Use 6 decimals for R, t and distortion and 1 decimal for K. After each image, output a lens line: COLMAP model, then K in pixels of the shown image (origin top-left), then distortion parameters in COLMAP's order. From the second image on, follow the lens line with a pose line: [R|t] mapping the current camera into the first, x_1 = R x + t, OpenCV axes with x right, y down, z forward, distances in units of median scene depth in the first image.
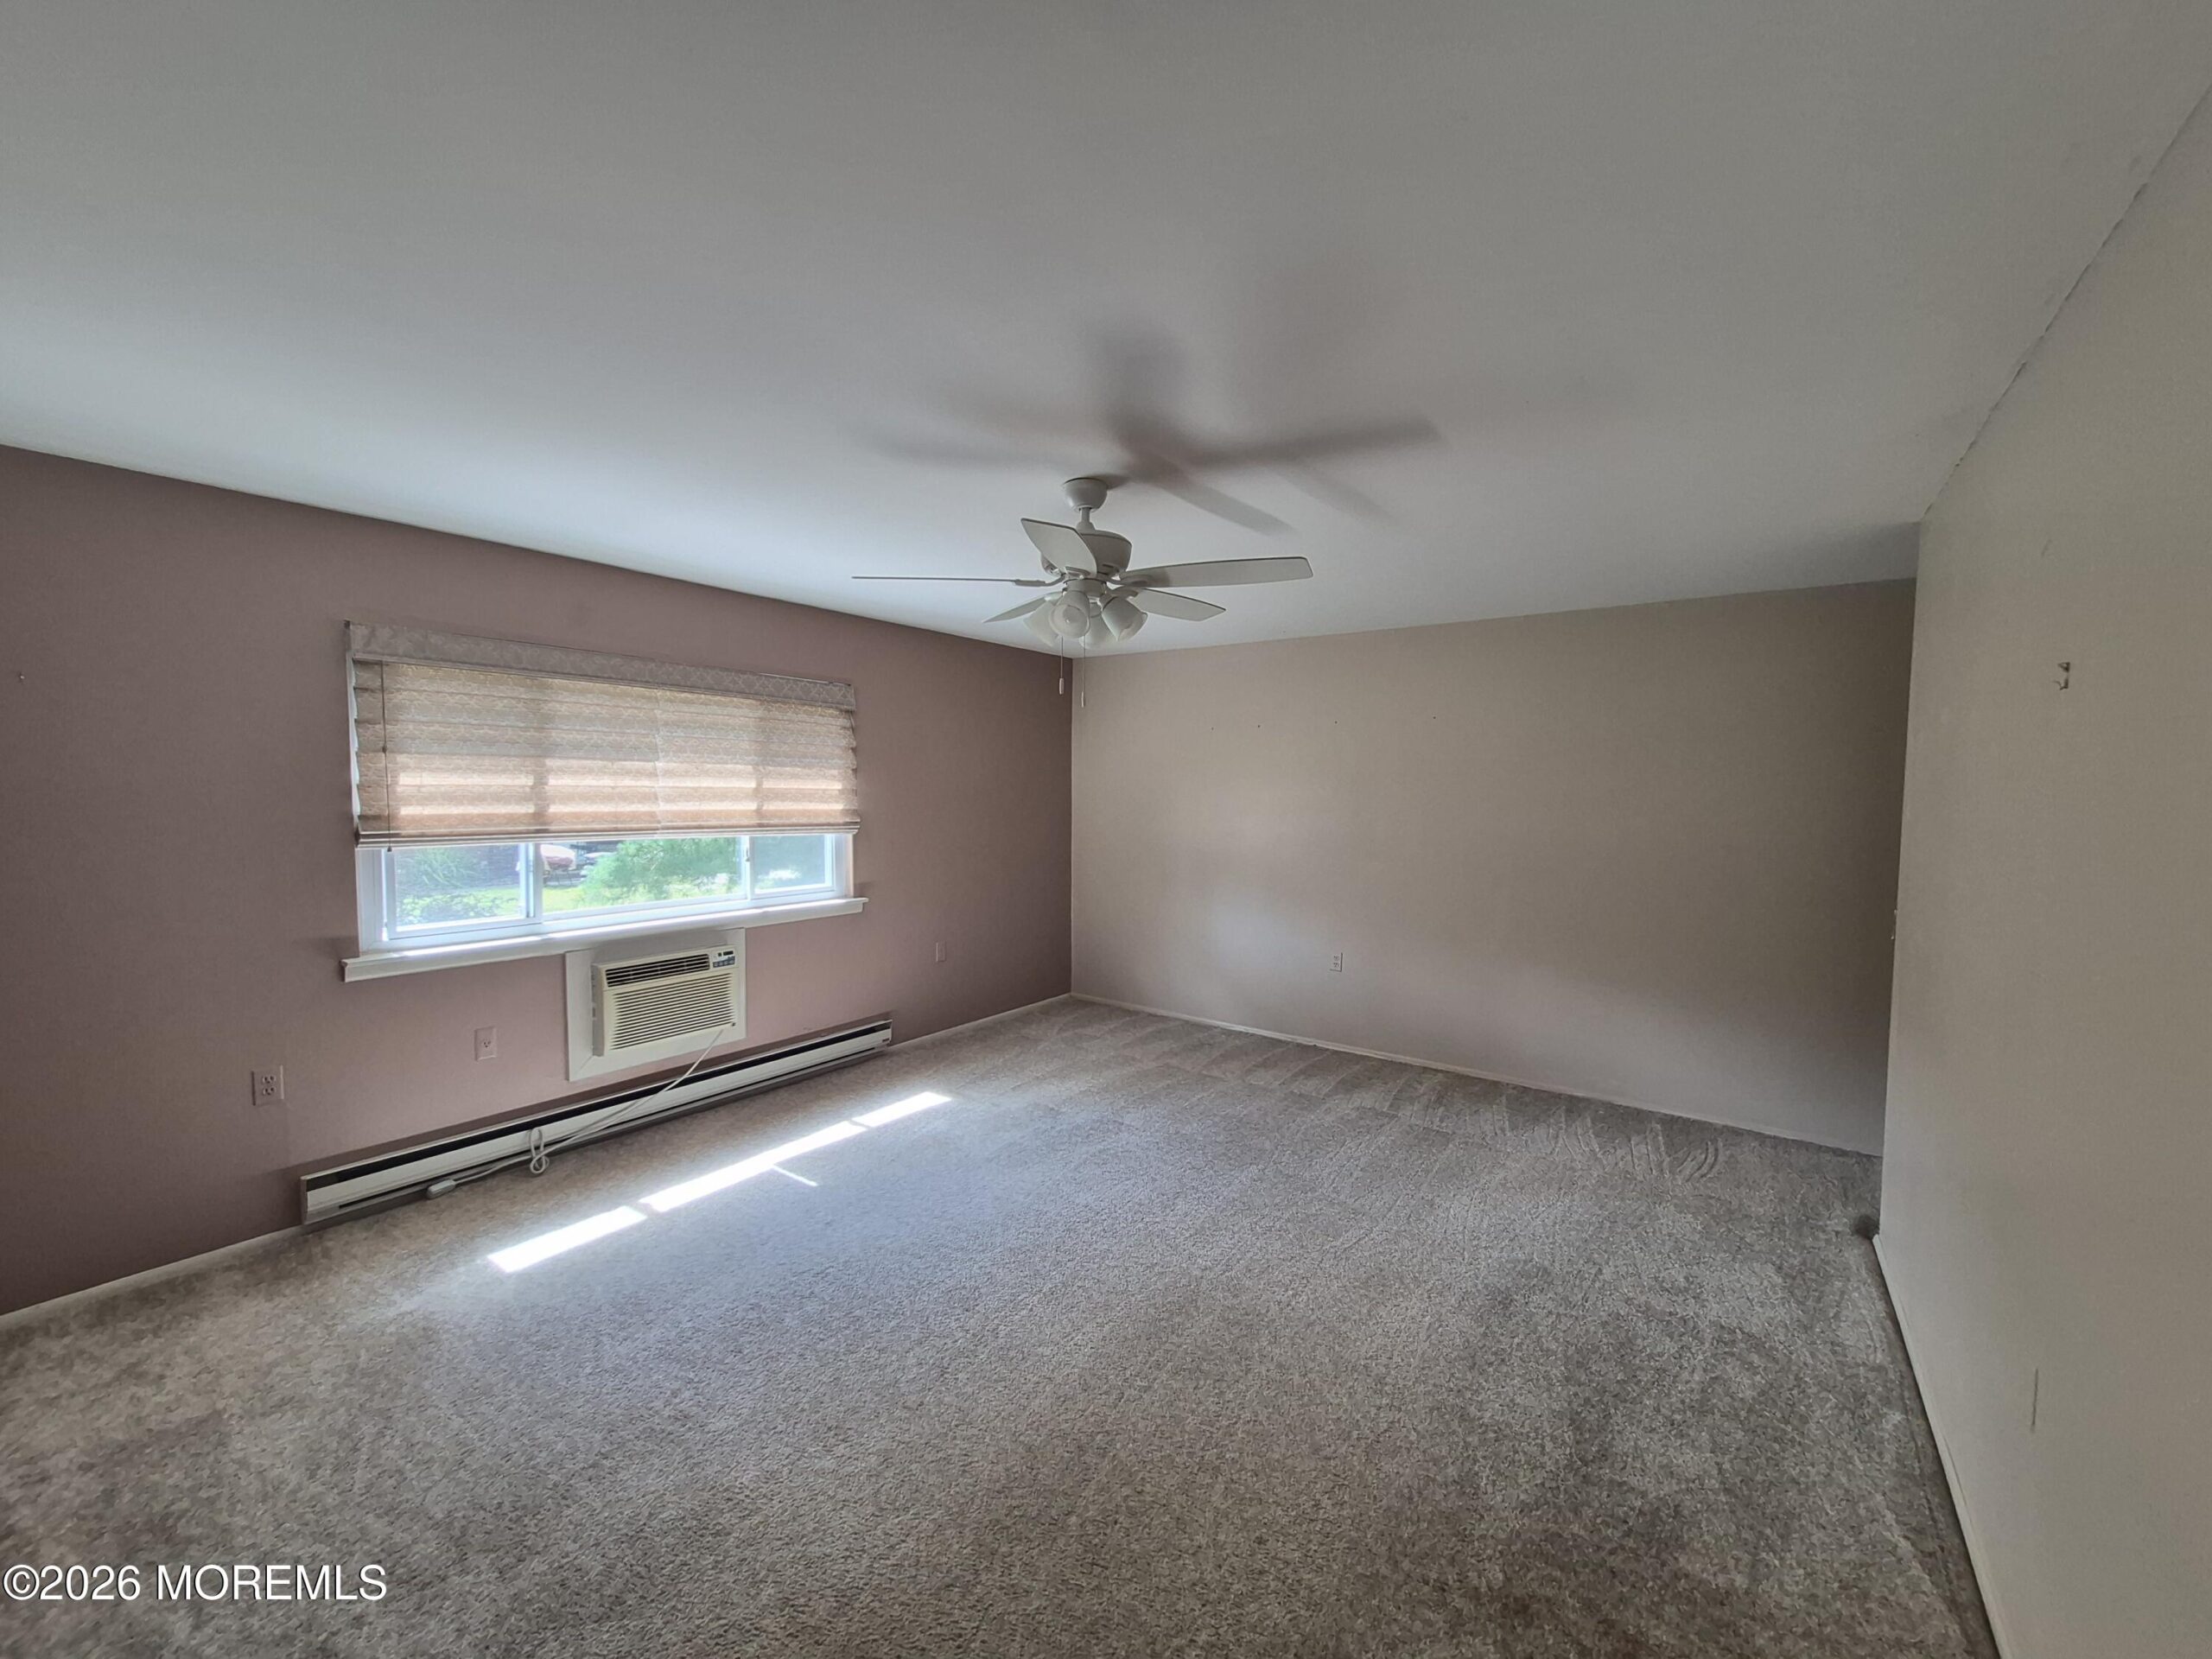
lens RADIAL K [[870.7, 0, 1103.8], [0, 870.7, 831.6], [0, 0, 1]] dist [0.004905, -0.000012]
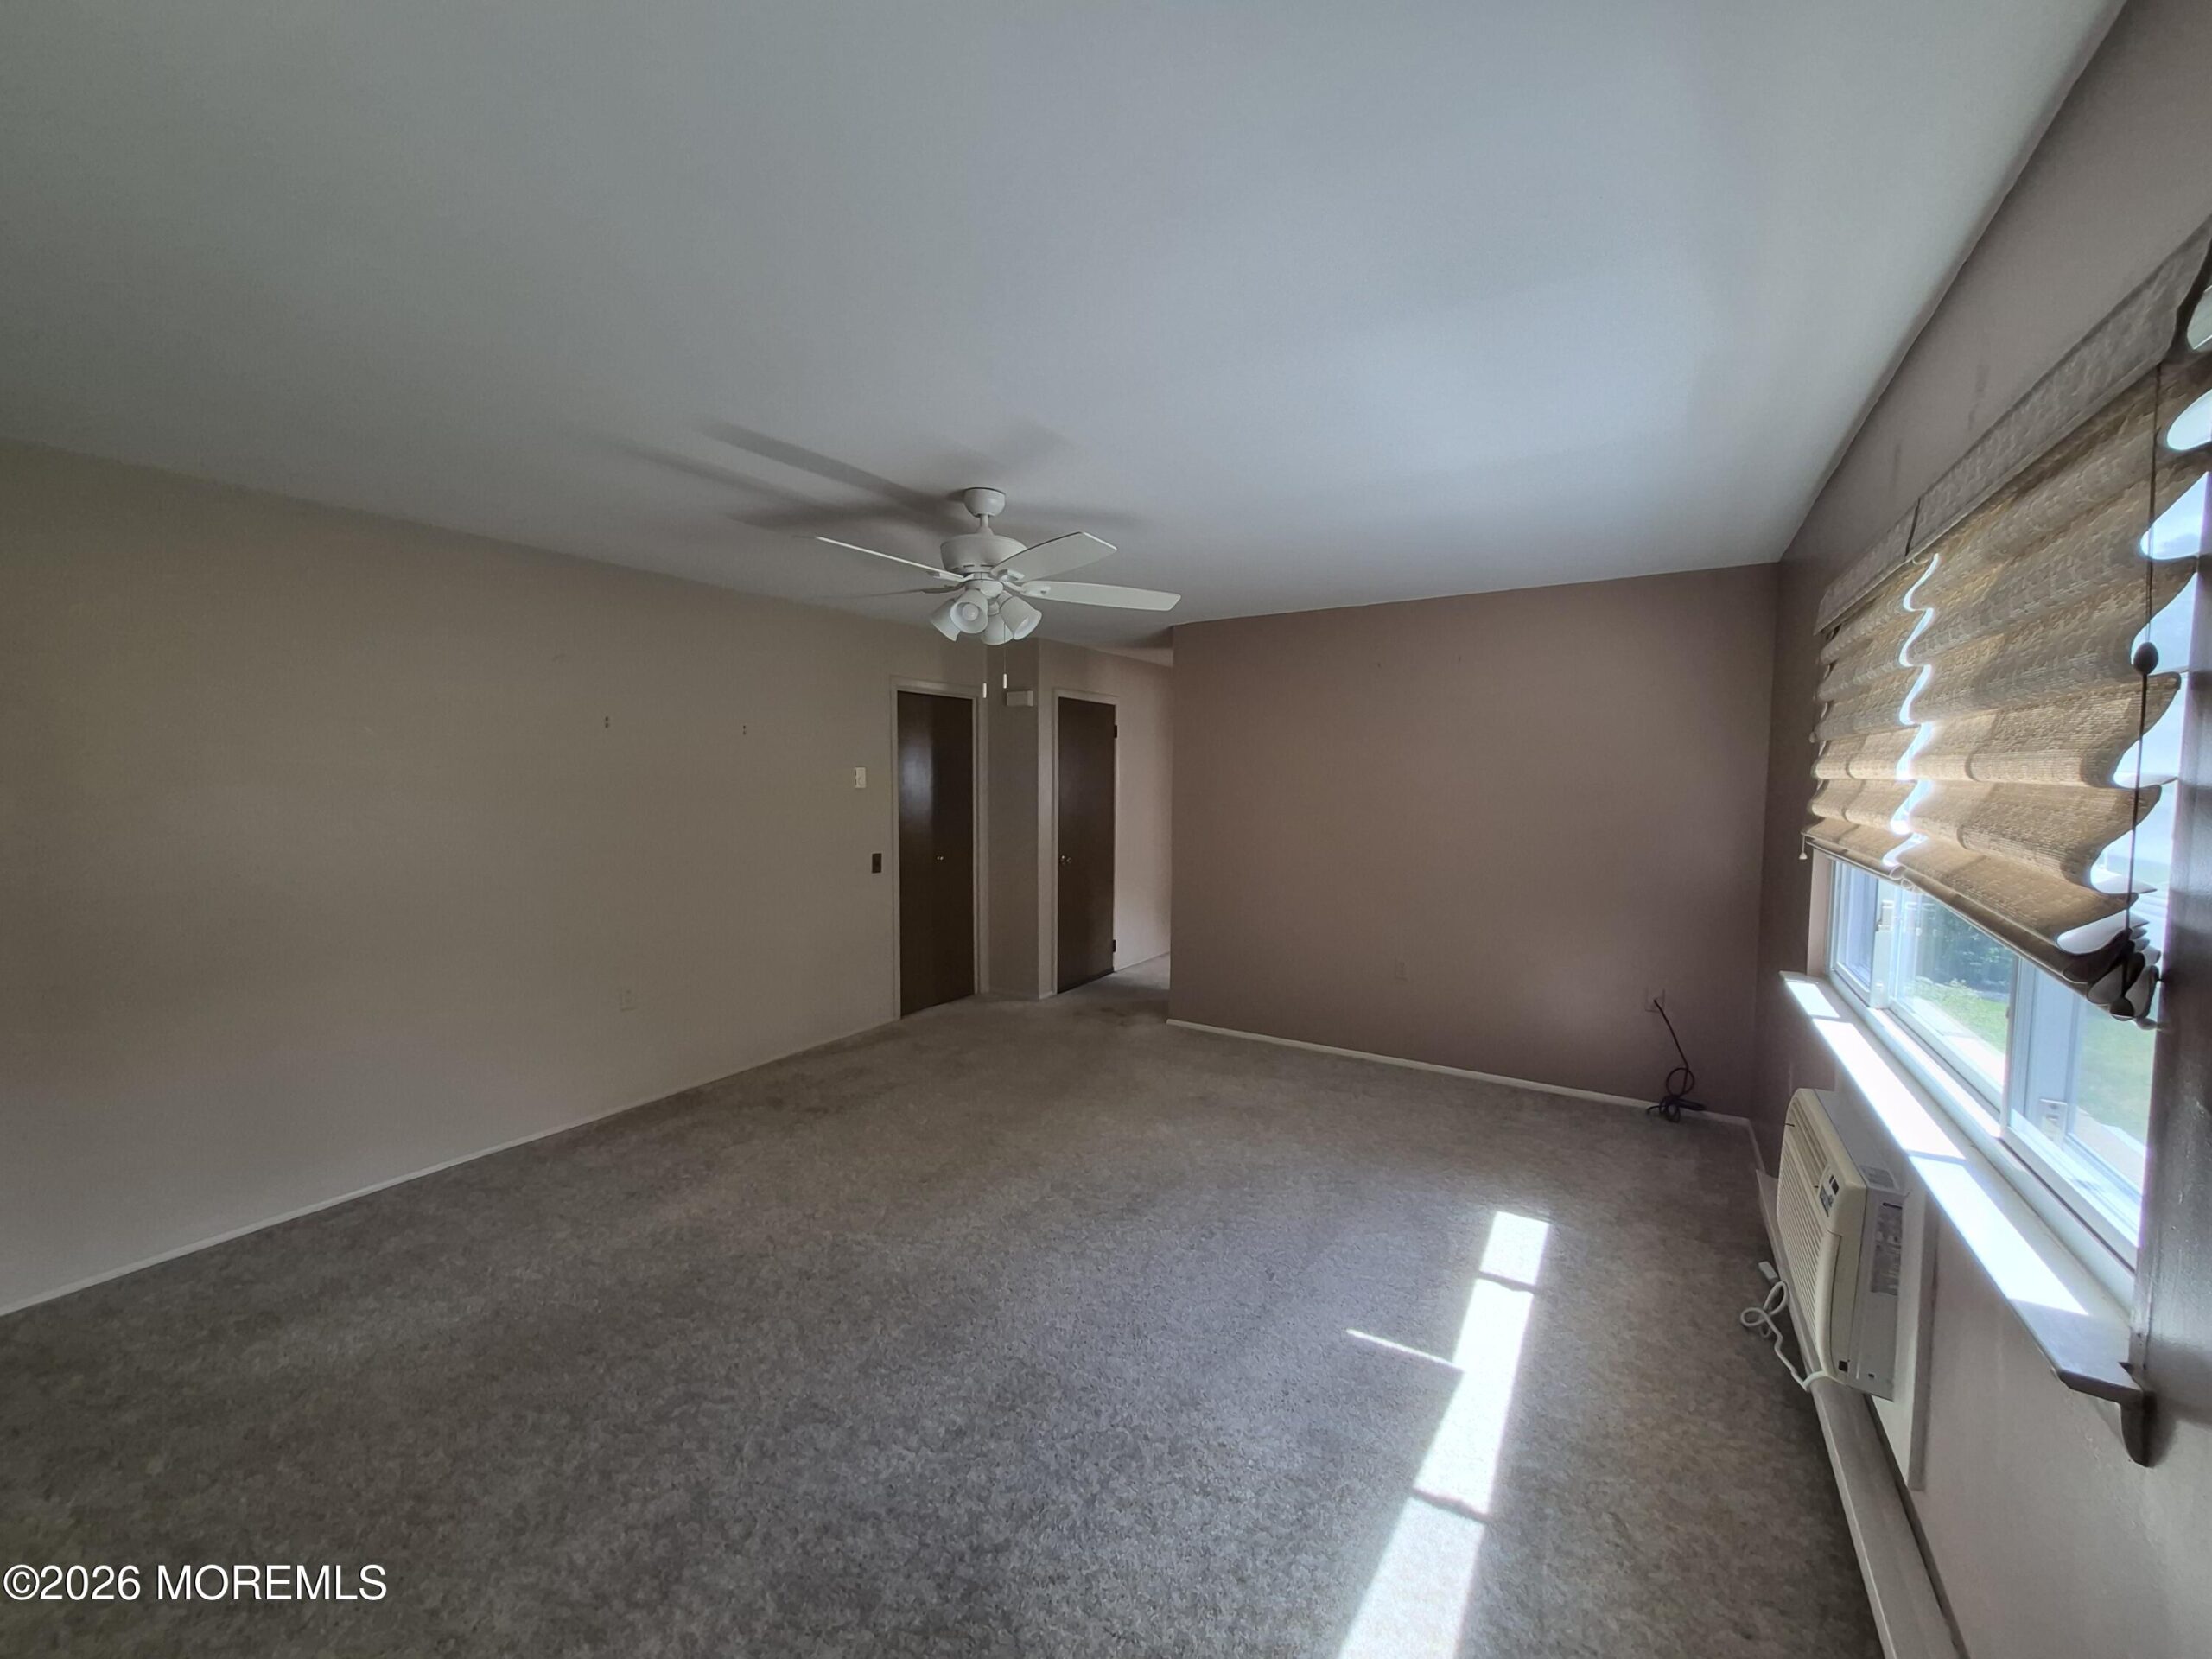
lens RADIAL K [[867.0, 0, 1103.5], [0, 867.0, 828.7], [0, 0, 1]] dist [0.007242, -0.000034]
pose [[-0.997149, -0.007415, -0.075095, -0.068625], [-0.016053, 0.993226, 0.115087, -0.081250], [0.073733, 0.115965, -0.990513, 1.575229]]
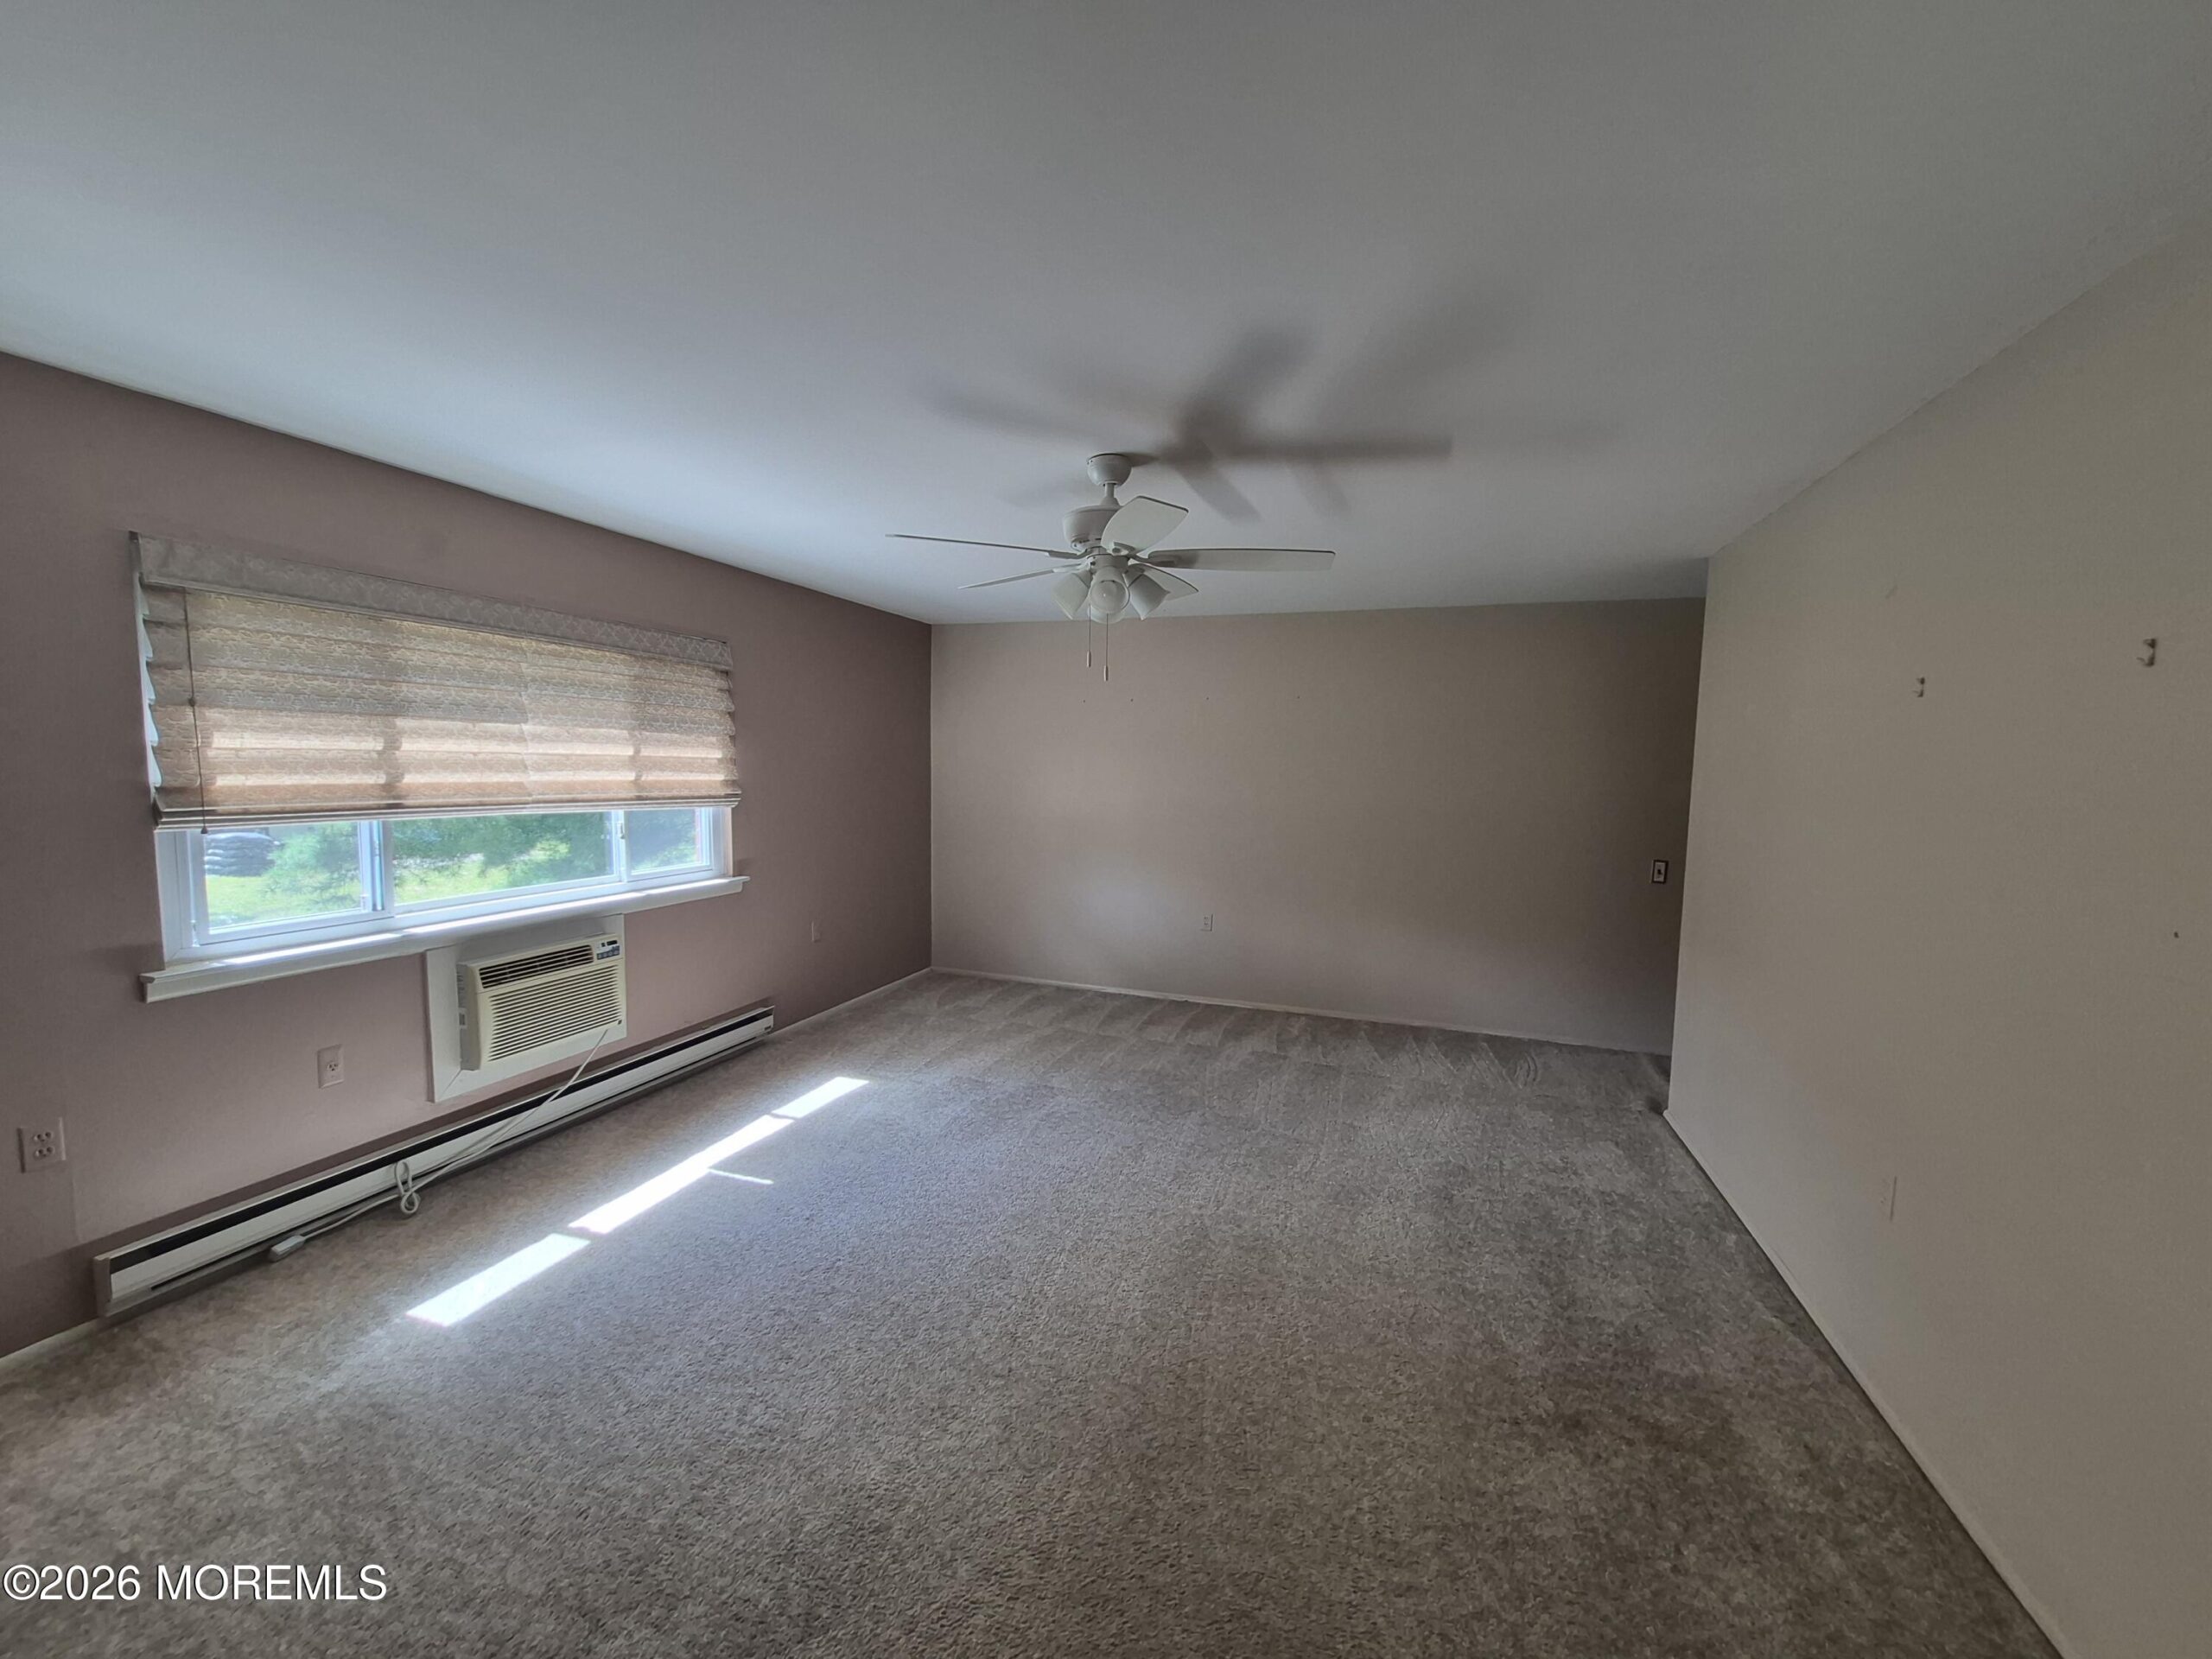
lens RADIAL K [[870.7, 0, 1103.8], [0, 870.7, 831.6], [0, 0, 1]] dist [0.004905, -0.000012]
pose [[0.957093, -0.015499, 0.289365, -0.242909], [0.005724, 0.999385, 0.034596, -0.001080], [-0.289724, -0.031455, 0.956593, 0.013787]]
